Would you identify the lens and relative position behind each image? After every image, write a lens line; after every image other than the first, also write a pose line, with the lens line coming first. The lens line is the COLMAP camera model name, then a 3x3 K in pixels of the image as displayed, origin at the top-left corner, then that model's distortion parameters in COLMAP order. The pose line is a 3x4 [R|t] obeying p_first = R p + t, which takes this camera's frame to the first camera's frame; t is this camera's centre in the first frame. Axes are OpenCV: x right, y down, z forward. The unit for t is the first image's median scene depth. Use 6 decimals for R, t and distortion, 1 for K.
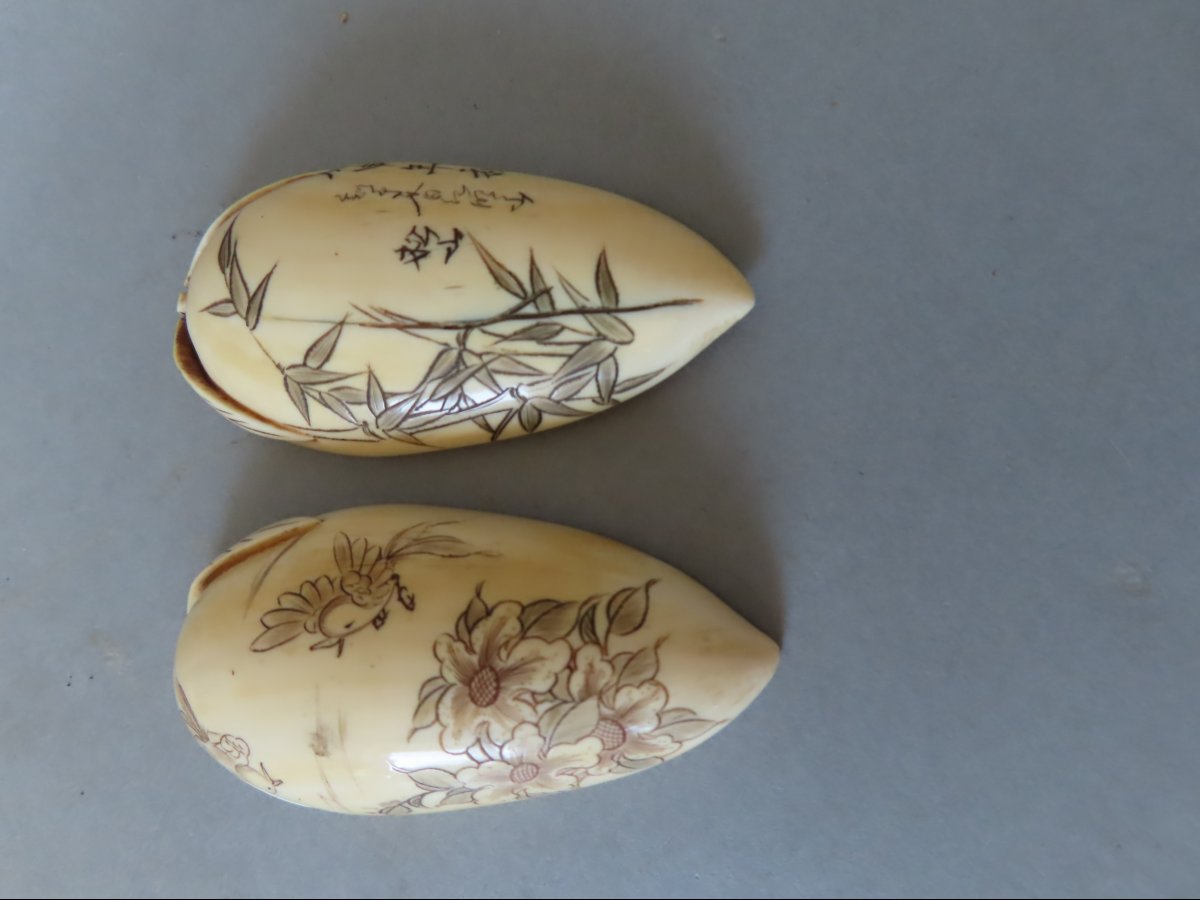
lens RADIAL K [[883.2, 0, 600.0], [0, 883.2, 450.0], [0, 0, 1]] dist [-0.008993, -0.001777]
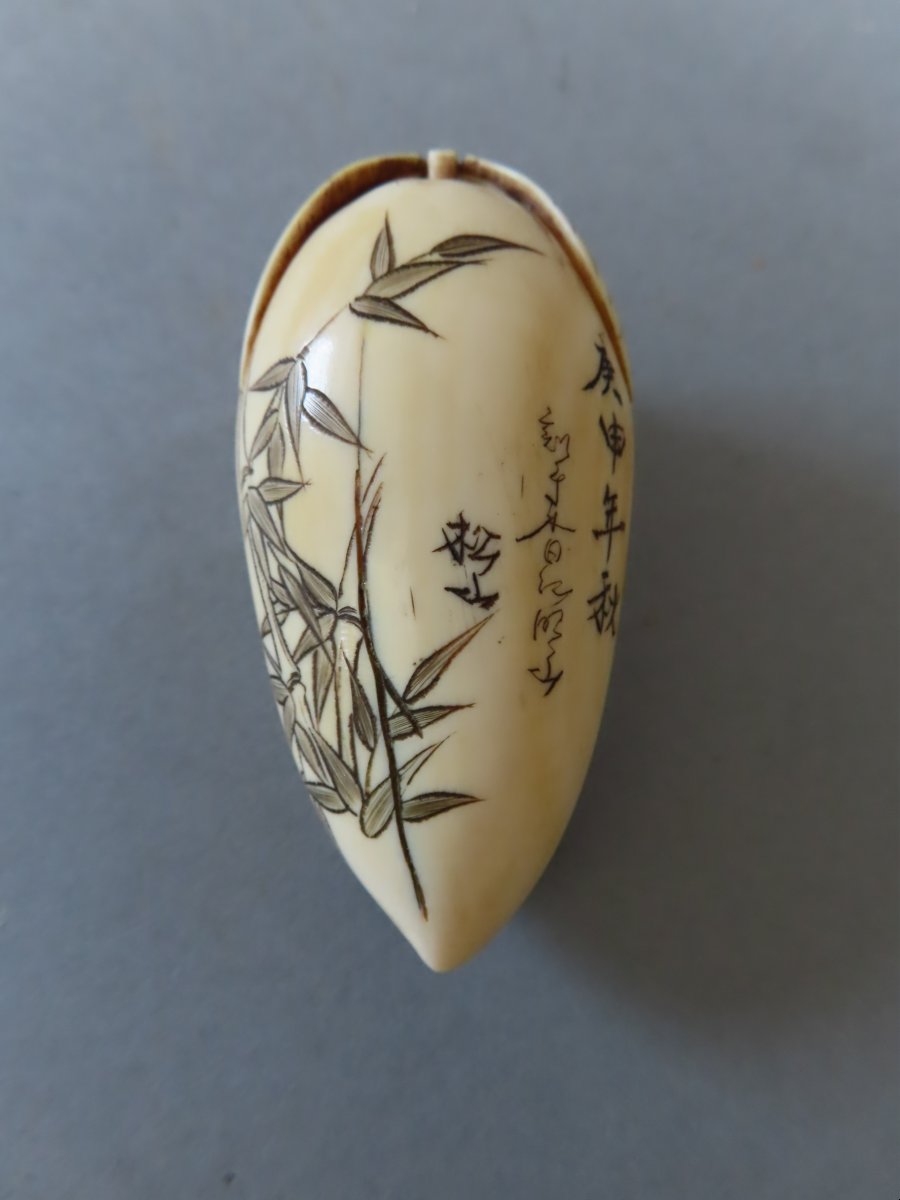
lens RADIAL K [[883.2, 0, 450.0], [0, 883.2, 600.0], [0, 0, 1]] dist [-0.008993, -0.001777]
pose [[0.078901, 0.987265, 0.138142, -0.262351], [-0.987020, 0.057923, 0.149786, -0.319278], [0.139877, -0.148168, 0.979020, 0.290772]]
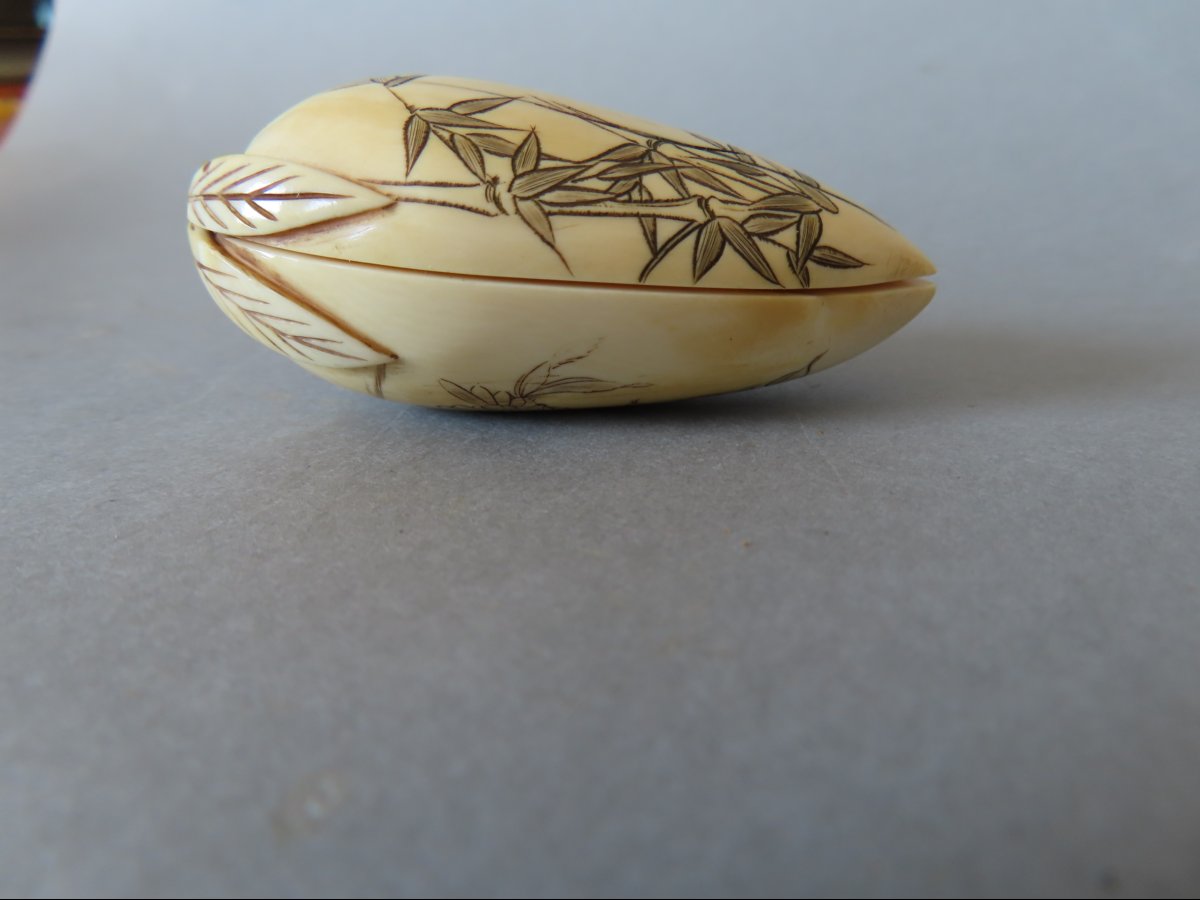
lens RADIAL K [[883.2, 0, 600.0], [0, 883.2, 450.0], [0, 0, 1]] dist [-0.008993, -0.001777]
pose [[0.938959, 0.315432, 0.137325, -0.226650], [-0.037212, 0.489949, -0.870957, 0.751148], [-0.342010, 0.812683, 0.471780, 0.854192]]
